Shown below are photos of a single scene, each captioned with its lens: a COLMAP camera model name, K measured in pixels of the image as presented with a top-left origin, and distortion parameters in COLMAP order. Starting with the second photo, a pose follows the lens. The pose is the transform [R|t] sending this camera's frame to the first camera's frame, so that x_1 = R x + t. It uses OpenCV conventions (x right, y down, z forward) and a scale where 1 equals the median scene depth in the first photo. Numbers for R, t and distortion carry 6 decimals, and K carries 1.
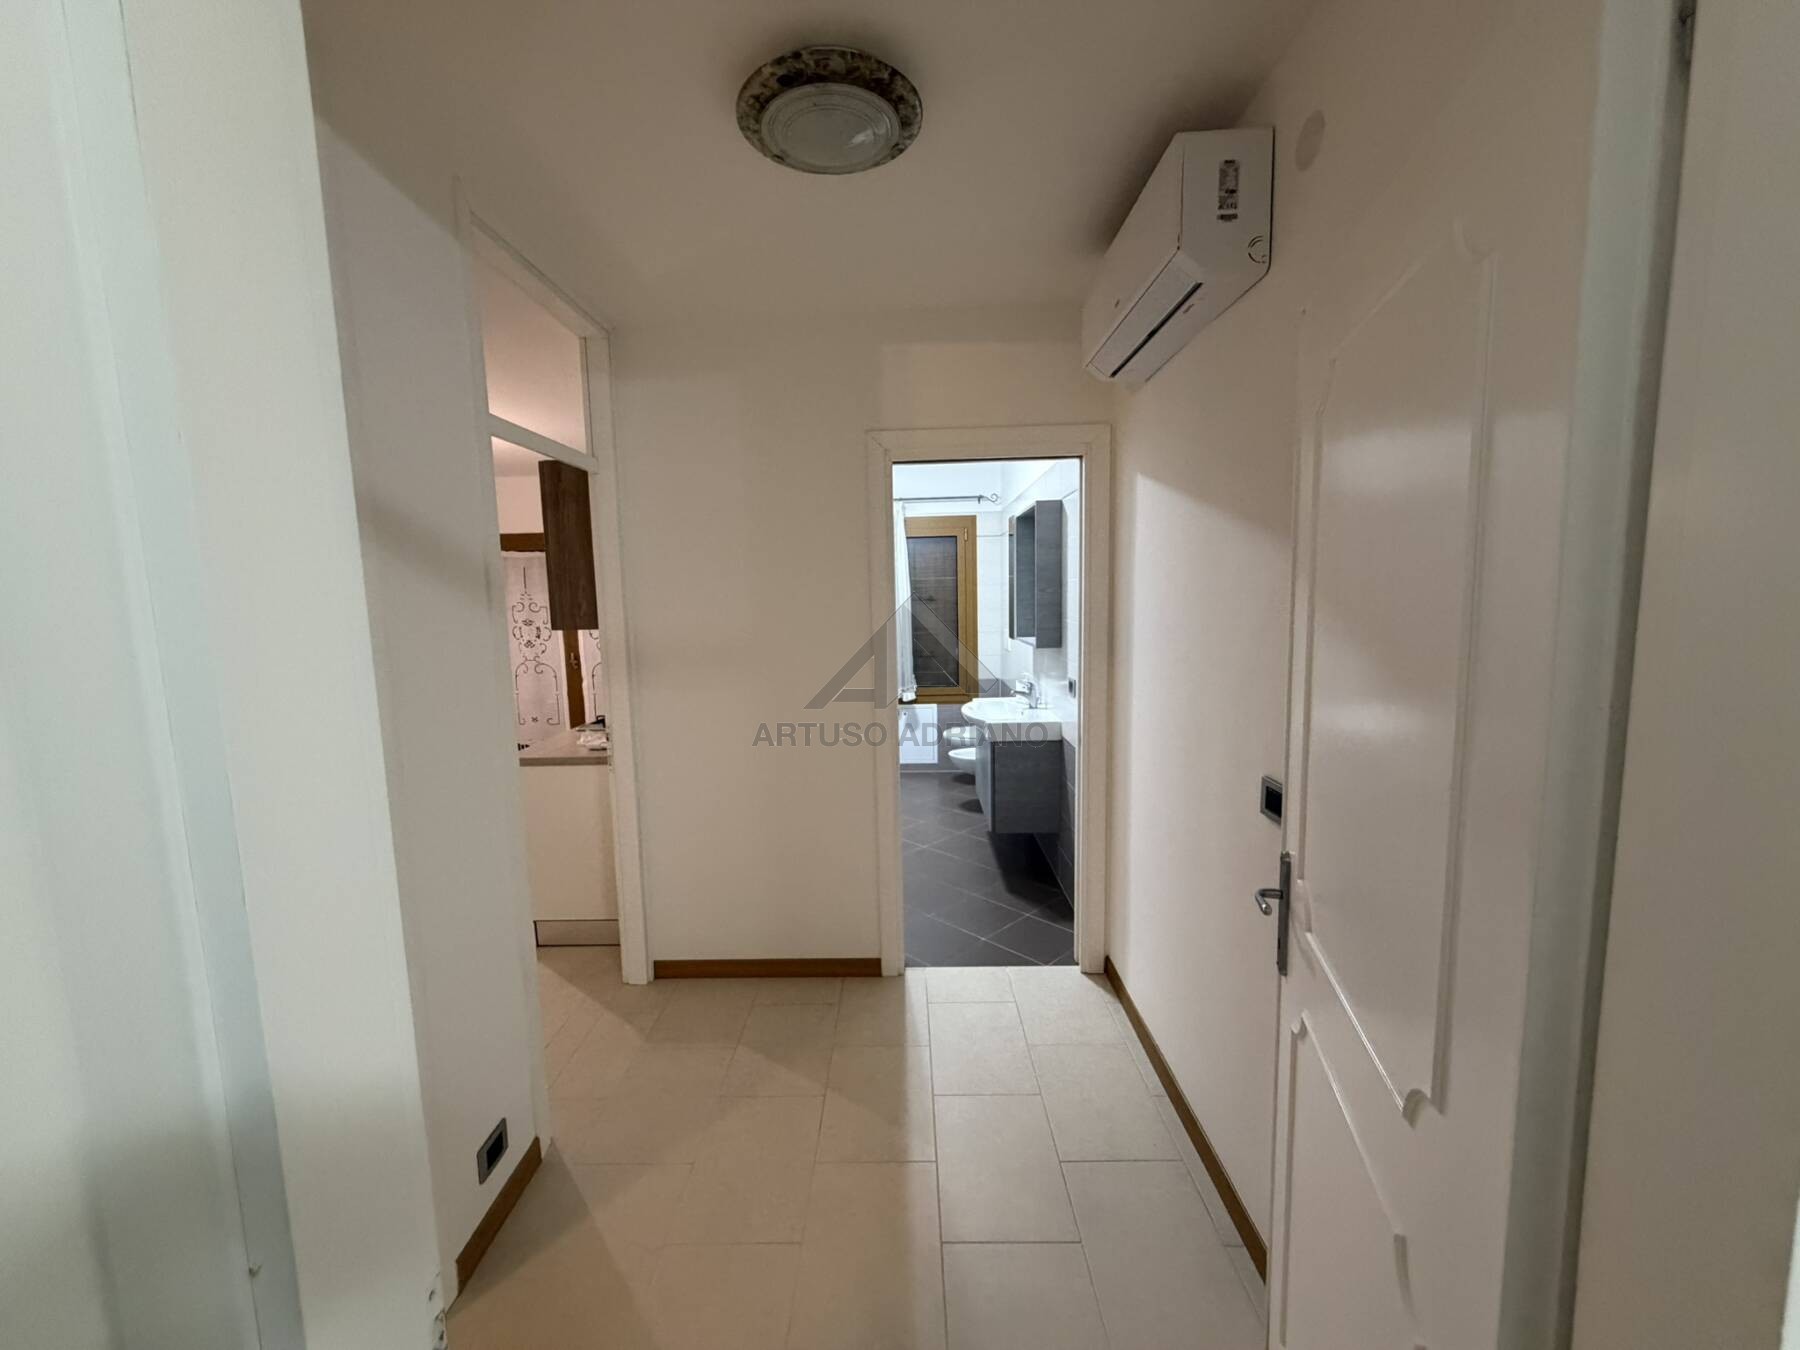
lens RADIAL K [[715.7, 0, 890.8], [0, 715.7, 674.1], [0, 0, 1]] dist [-0.000731, -0.000079]
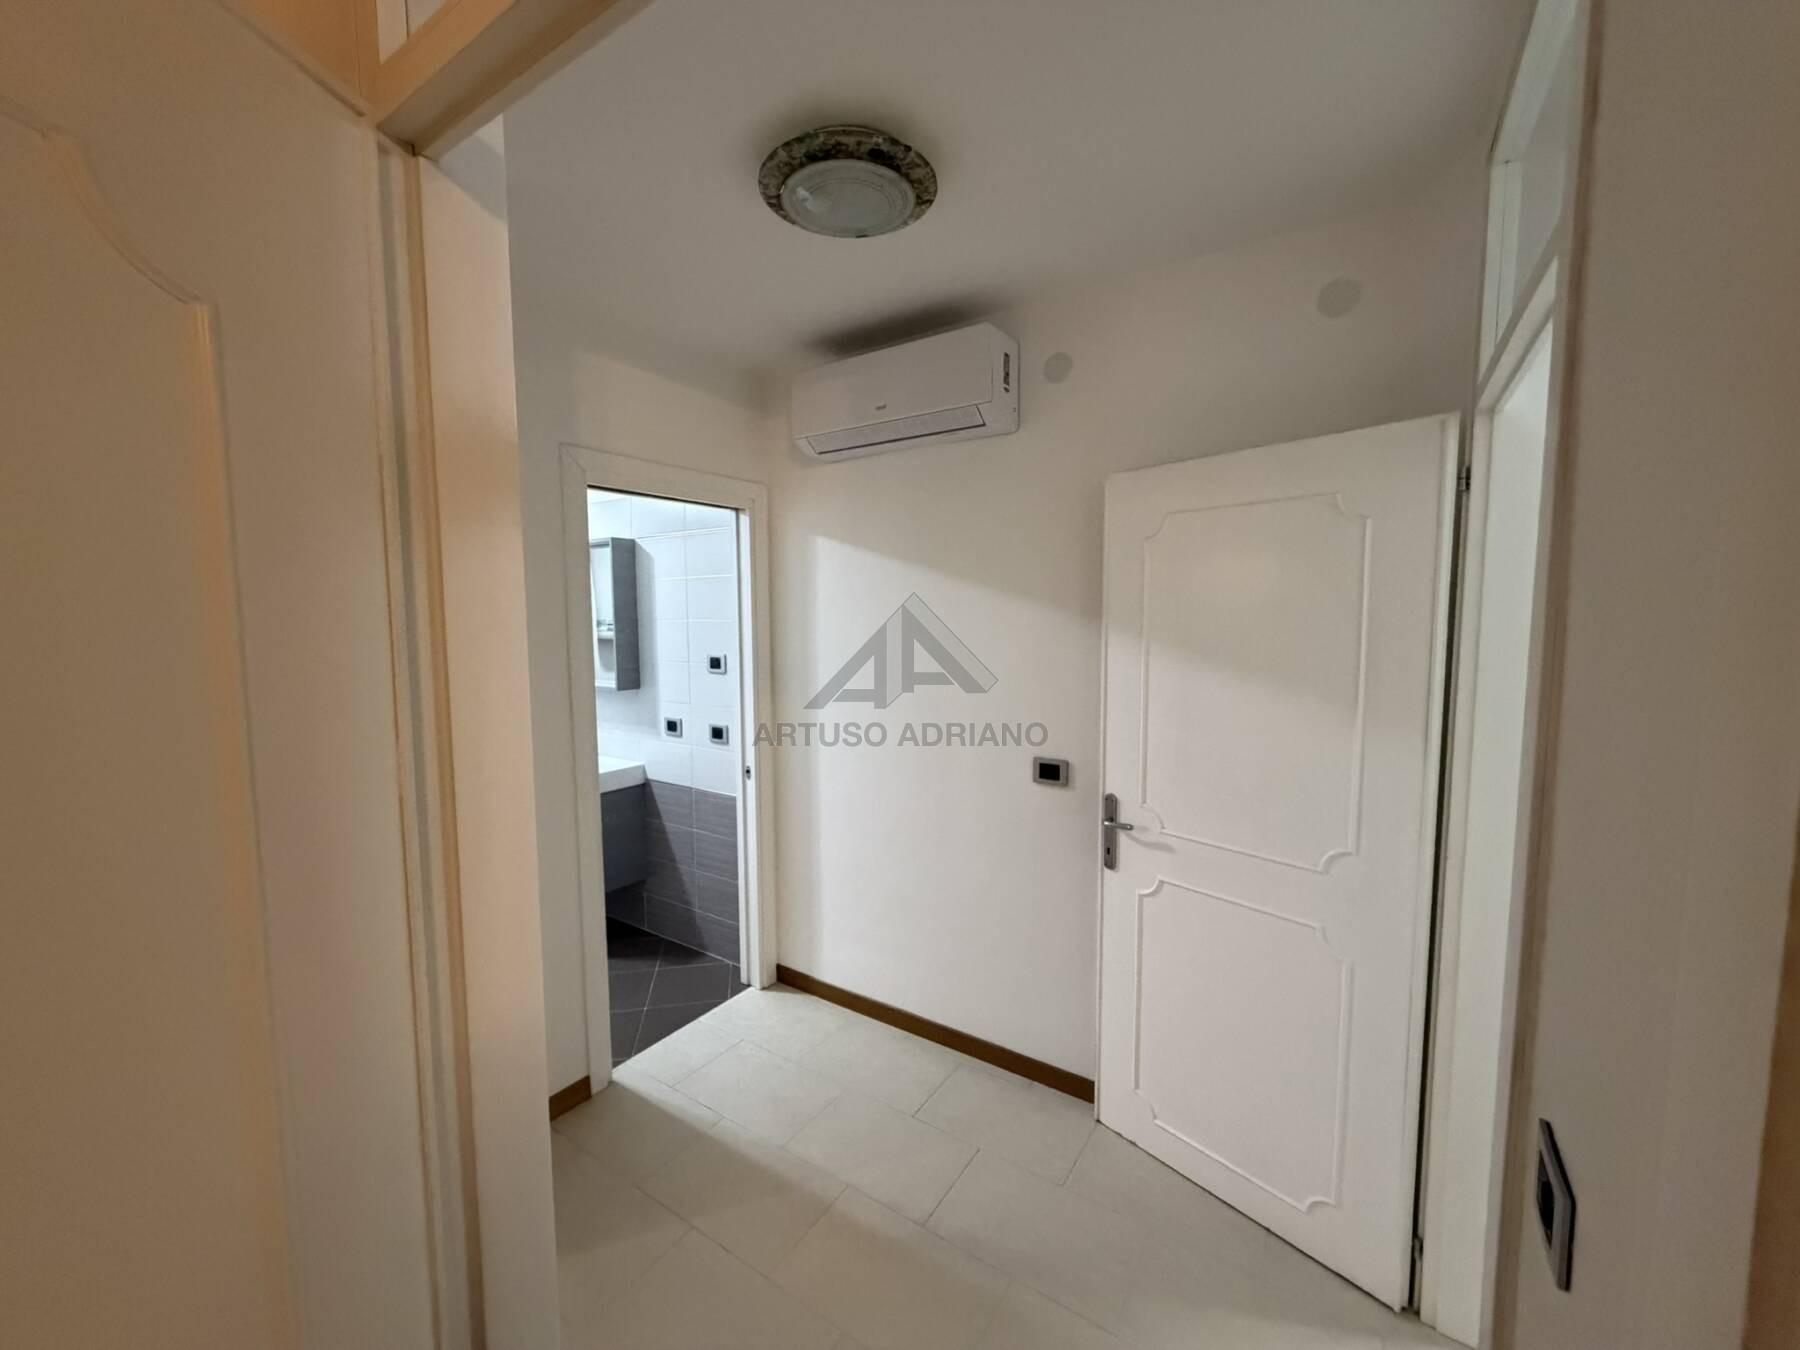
lens RADIAL K [[715.7, 0, 890.8], [0, 715.7, 674.1], [0, 0, 1]] dist [-0.000731, -0.000079]
pose [[0.538454, -0.051720, 0.841066, -0.396686], [0.090634, 0.995879, 0.003215, -0.028681], [-0.837767, 0.074498, 0.540923, 0.179214]]
